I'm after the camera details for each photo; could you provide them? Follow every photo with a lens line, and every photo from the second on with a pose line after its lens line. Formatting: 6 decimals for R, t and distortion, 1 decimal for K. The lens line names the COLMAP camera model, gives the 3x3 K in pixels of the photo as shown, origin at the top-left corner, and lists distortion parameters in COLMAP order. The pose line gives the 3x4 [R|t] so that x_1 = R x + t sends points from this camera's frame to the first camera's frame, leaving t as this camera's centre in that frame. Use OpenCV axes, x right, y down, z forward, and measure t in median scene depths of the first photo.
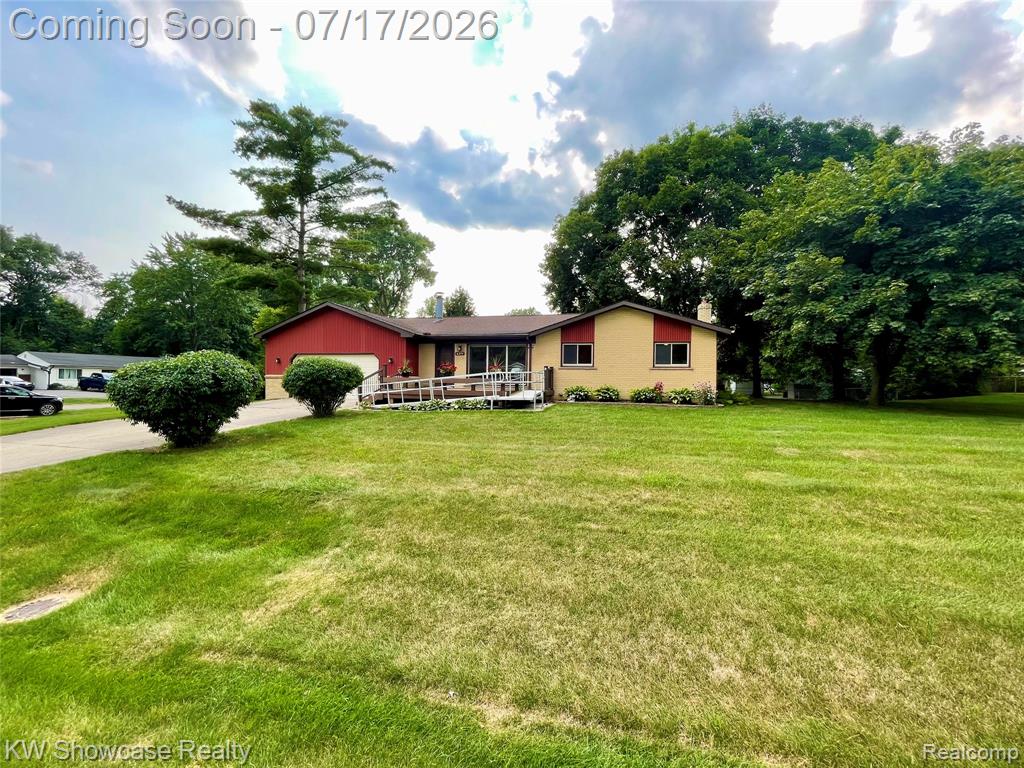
lens RADIAL K [[415.7, 0, 515.7], [0, 415.7, 379.5], [0, 0, 1]] dist [-0.001042, 0.000057]
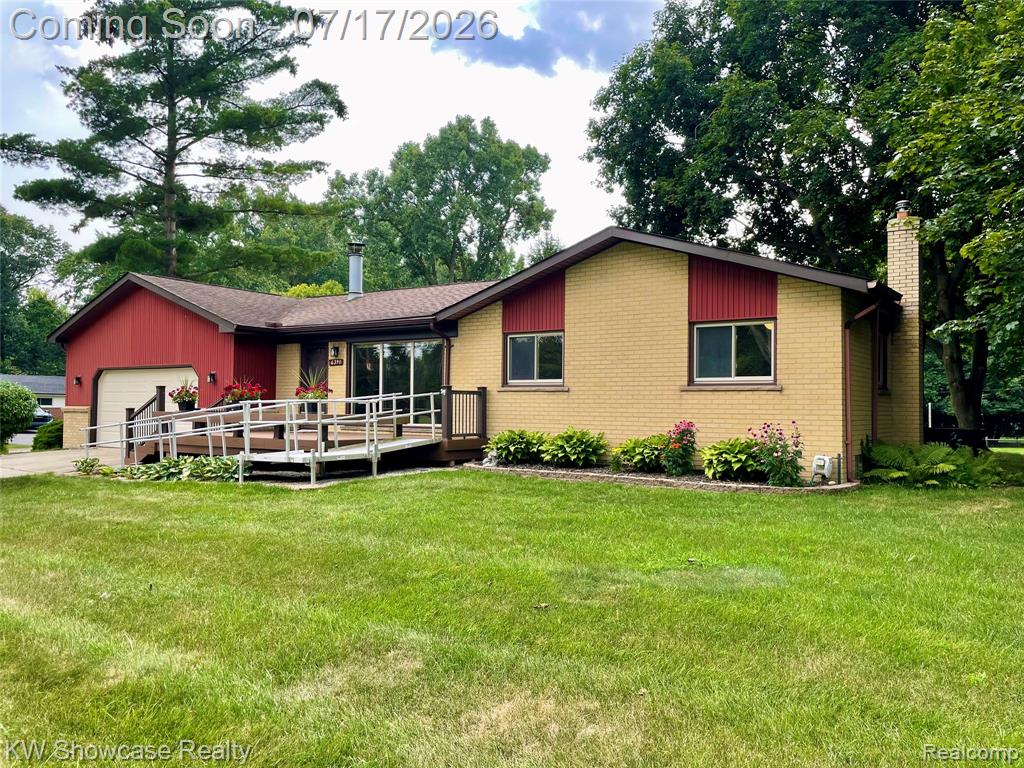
lens RADIAL K [[791.6, 0, 512.0], [0, 791.6, 384.0], [0, 0, 1]] dist [0.002059, -0.003968]
pose [[0.946134, -0.010914, -0.323590, 0.376407], [-0.001781, 0.999241, -0.038911, 0.000261], [0.323769, 0.037392, 0.945397, 0.185443]]
